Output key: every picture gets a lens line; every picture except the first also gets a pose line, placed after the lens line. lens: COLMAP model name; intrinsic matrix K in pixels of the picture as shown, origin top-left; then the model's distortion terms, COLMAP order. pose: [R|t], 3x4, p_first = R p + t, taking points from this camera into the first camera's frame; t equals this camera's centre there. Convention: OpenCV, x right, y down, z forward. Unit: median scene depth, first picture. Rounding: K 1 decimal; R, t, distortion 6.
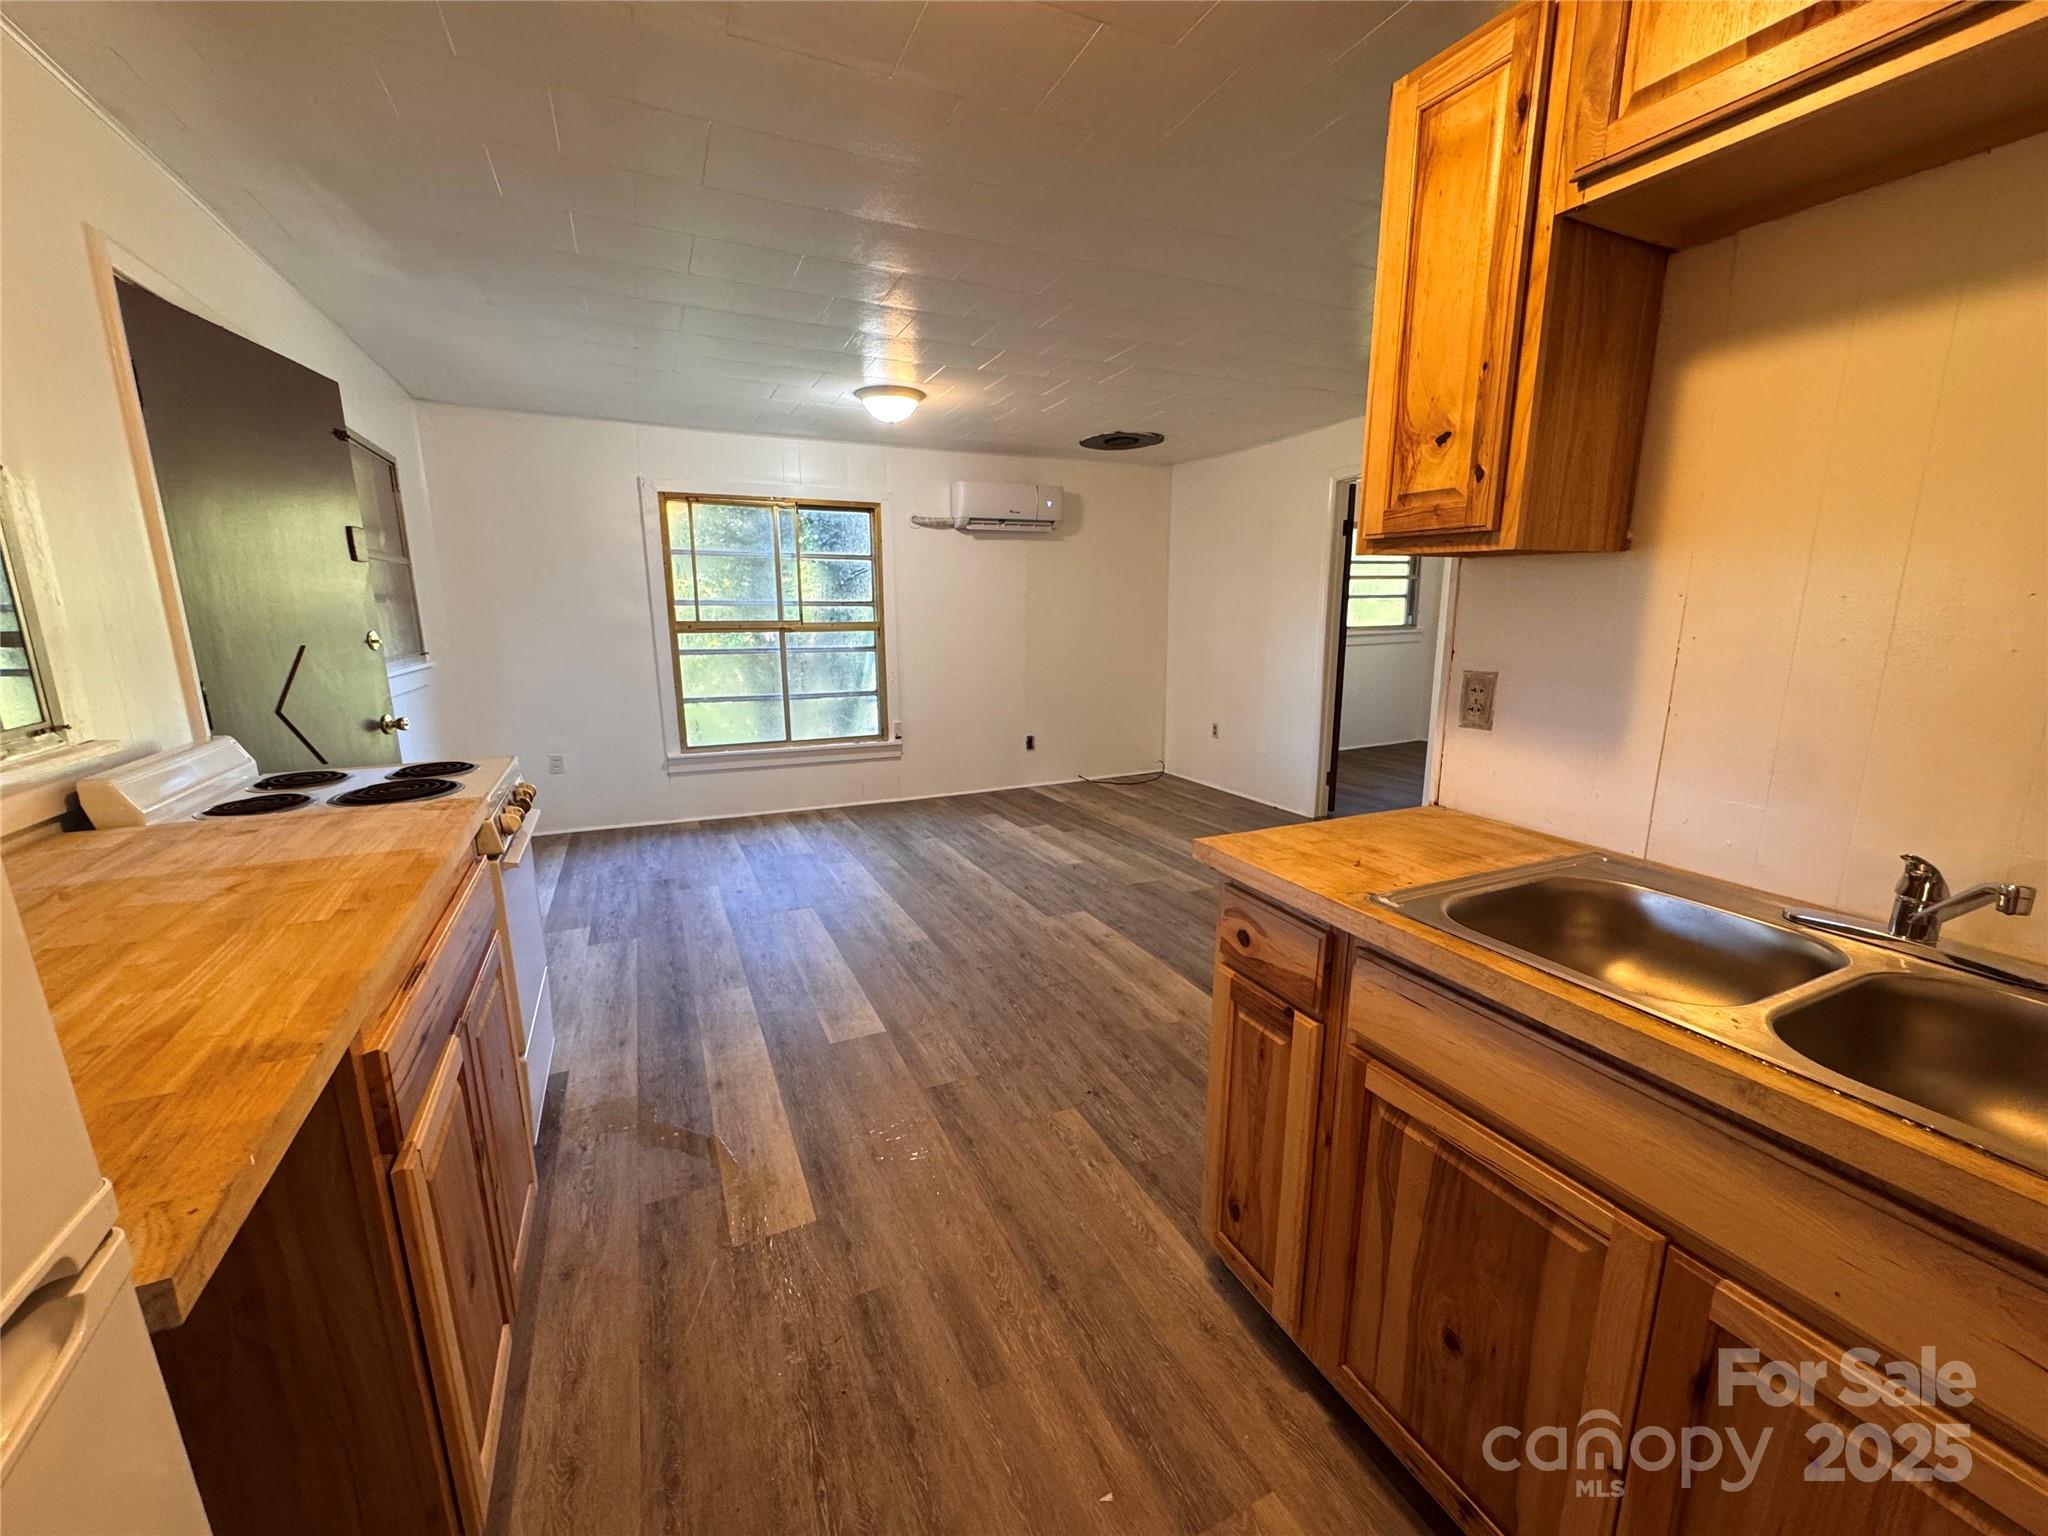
lens RADIAL K [[815.7, 0, 1026.5], [0, 815.7, 767.9], [0, 0, 1]] dist [-0.005476, 0.000316]
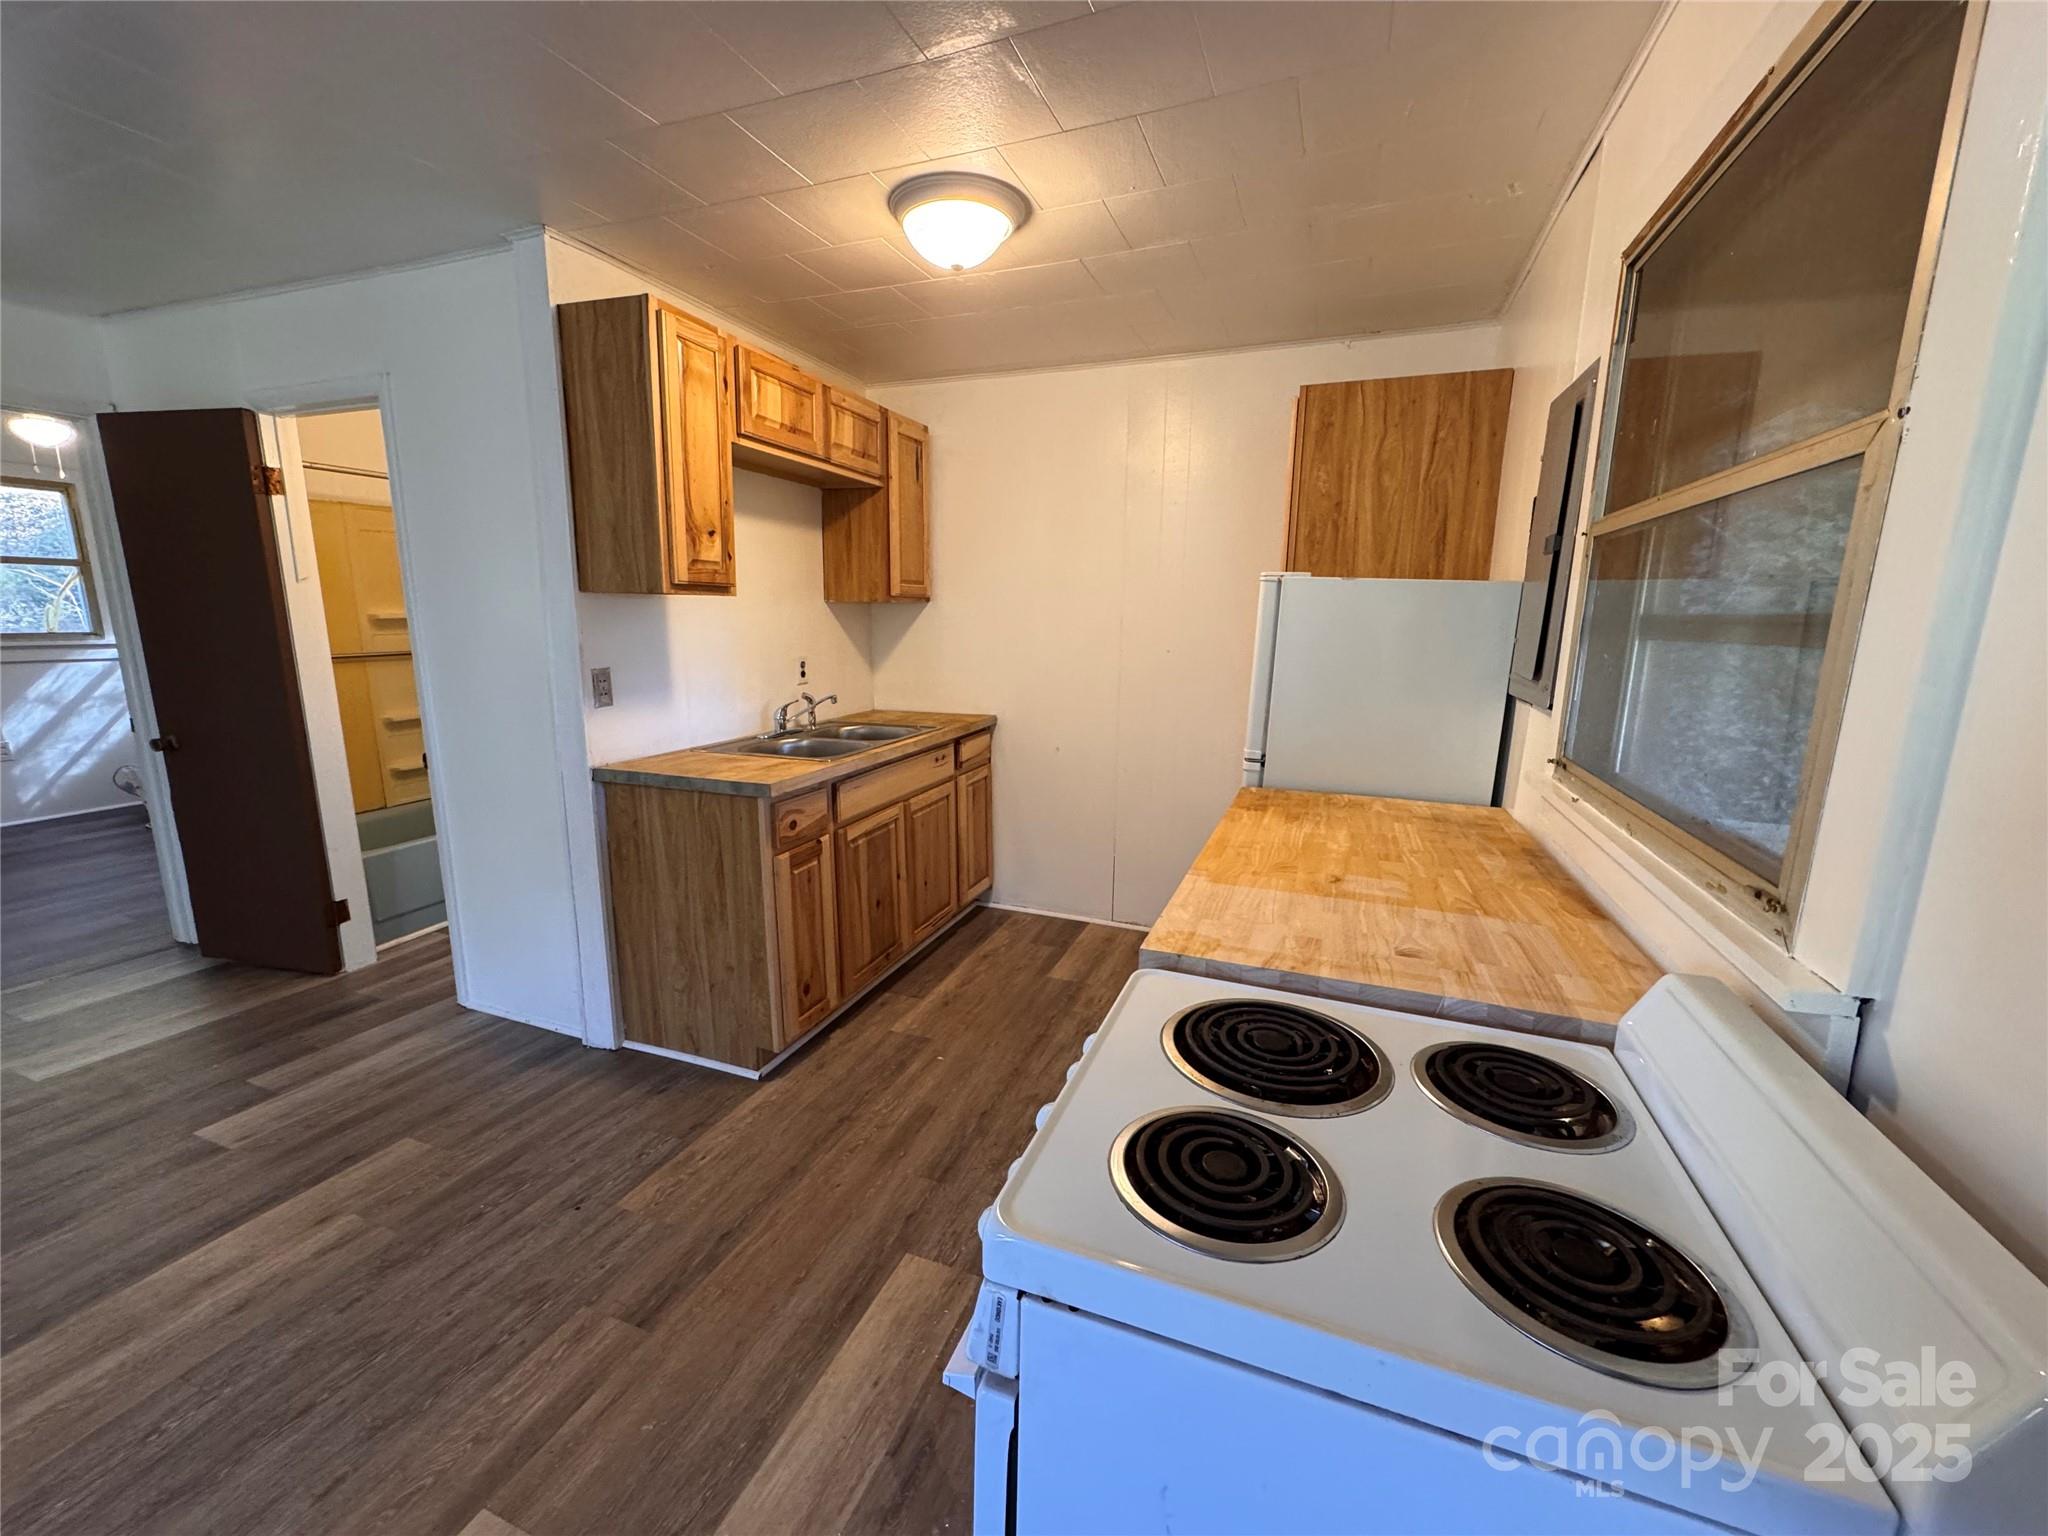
lens RADIAL K [[815.7, 0, 1023.8], [0, 815.7, 765.5], [0, 0, 1]] dist [-0.005476, 0.000316]
pose [[-0.696550, -0.144865, 0.702732, -0.938138], [0.131647, 0.936976, 0.323642, -0.295578], [-0.705328, 0.317946, -0.633580, 1.295576]]
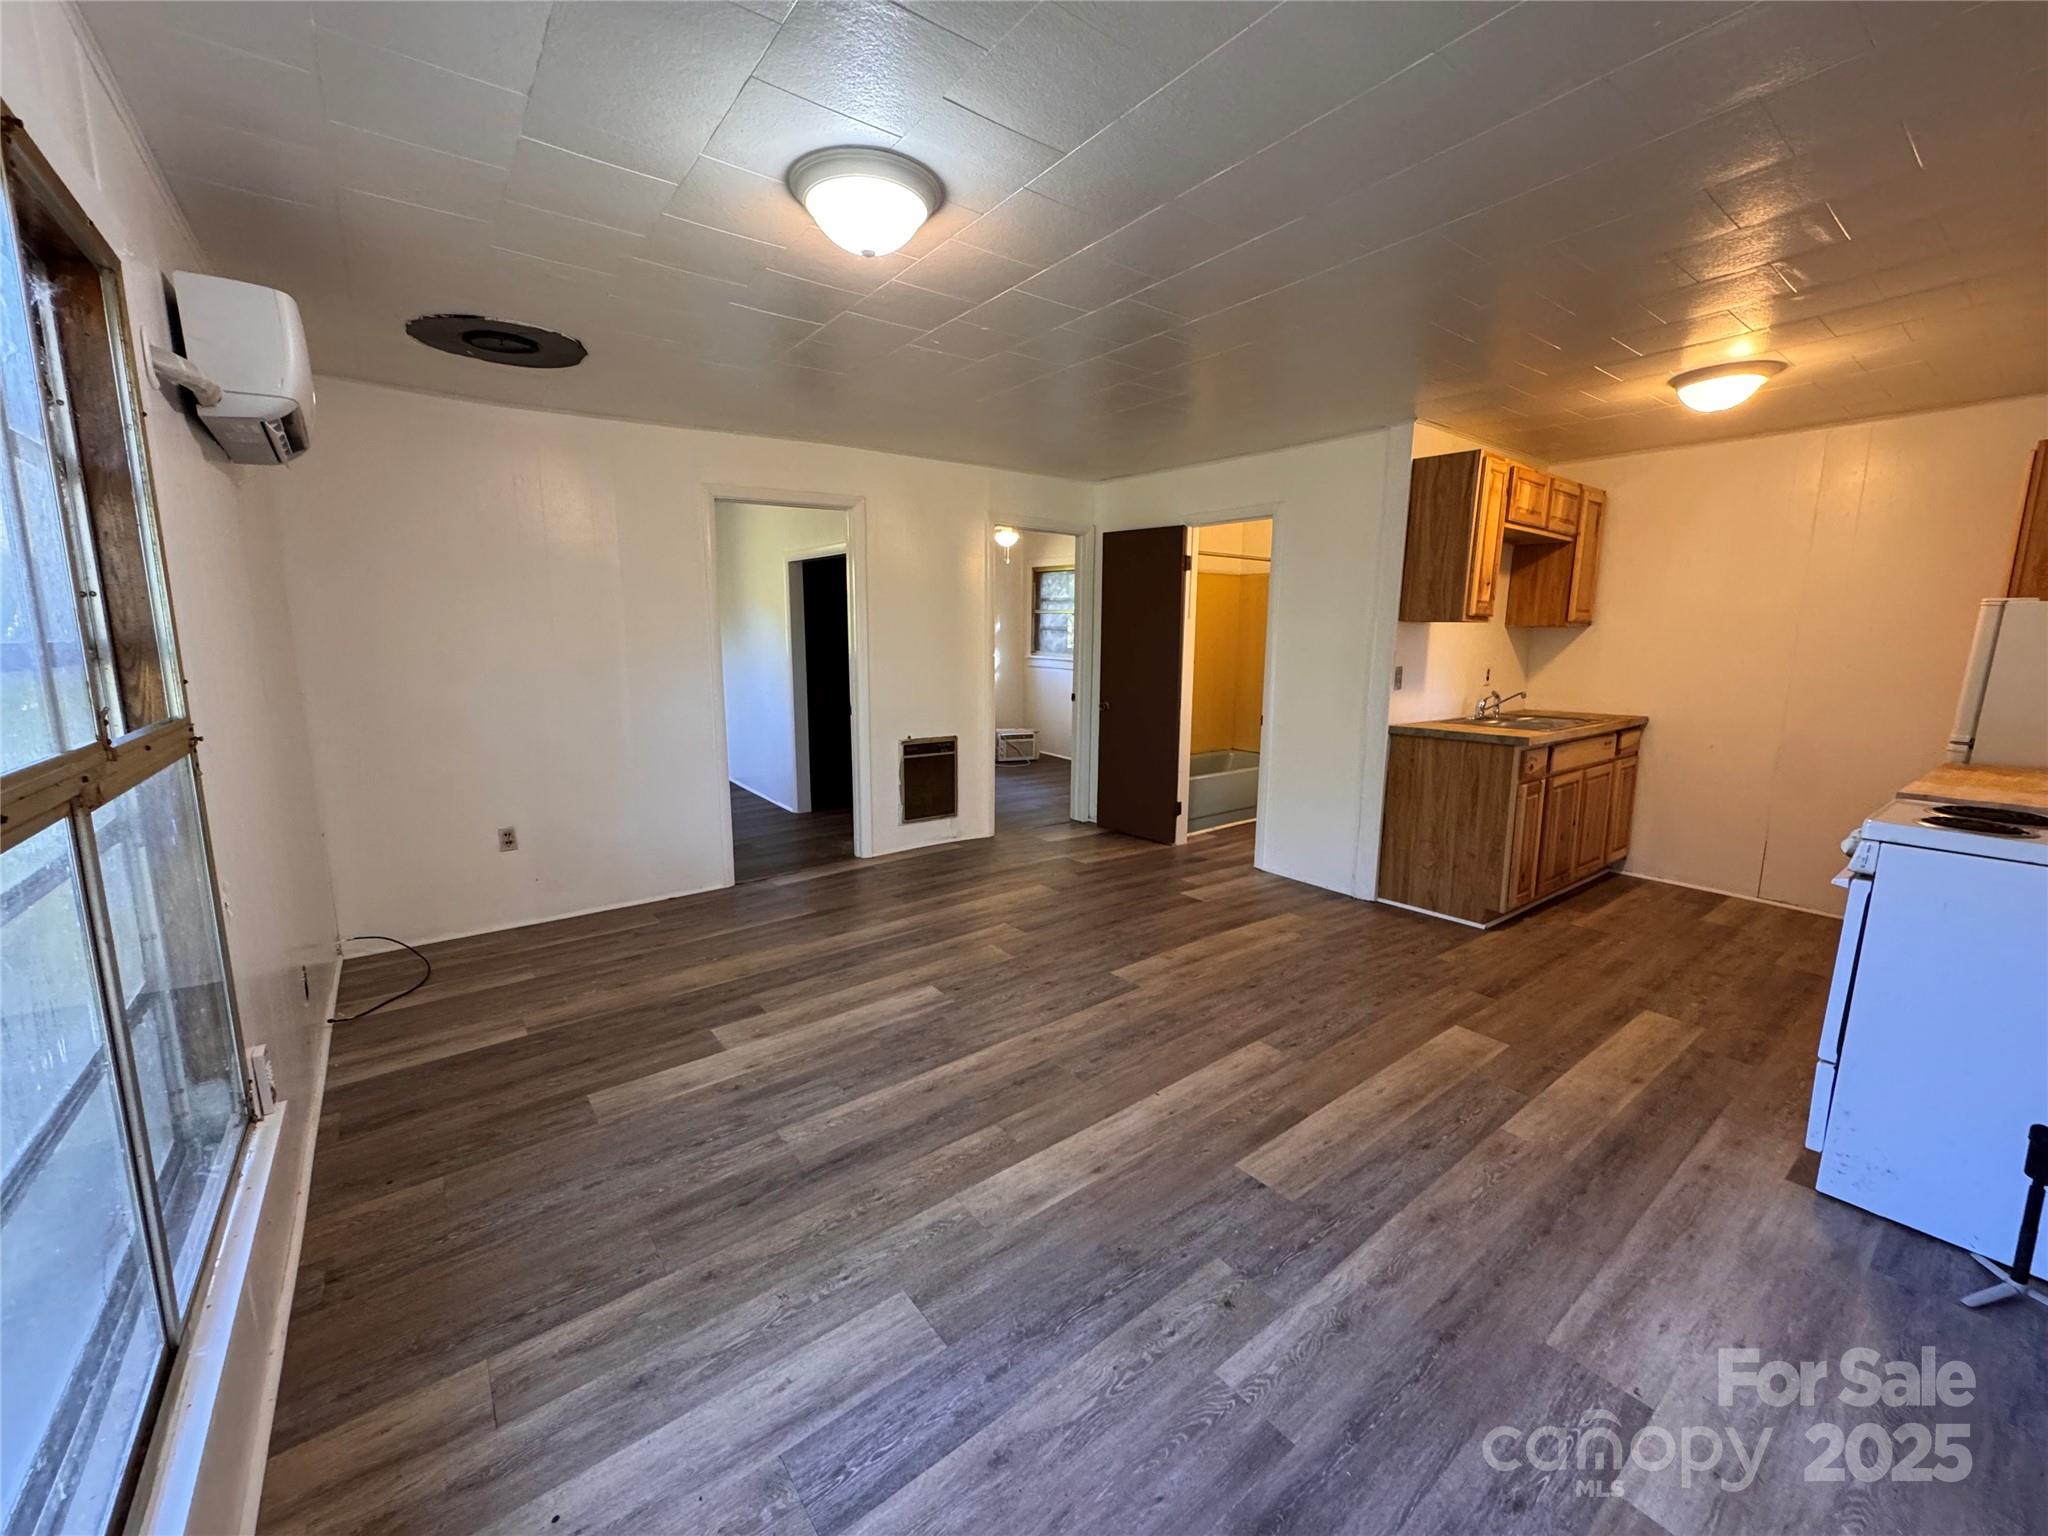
lens RADIAL K [[815.7, 0, 1016.5], [0, 815.7, 765.4], [0, 0, 1]] dist [-0.005476, 0.000316]
pose [[-0.209316, -0.158029, 0.964994, -1.466206], [0.192534, 0.960876, 0.199117, -0.488654], [-0.958706, 0.227472, -0.170701, 2.327109]]
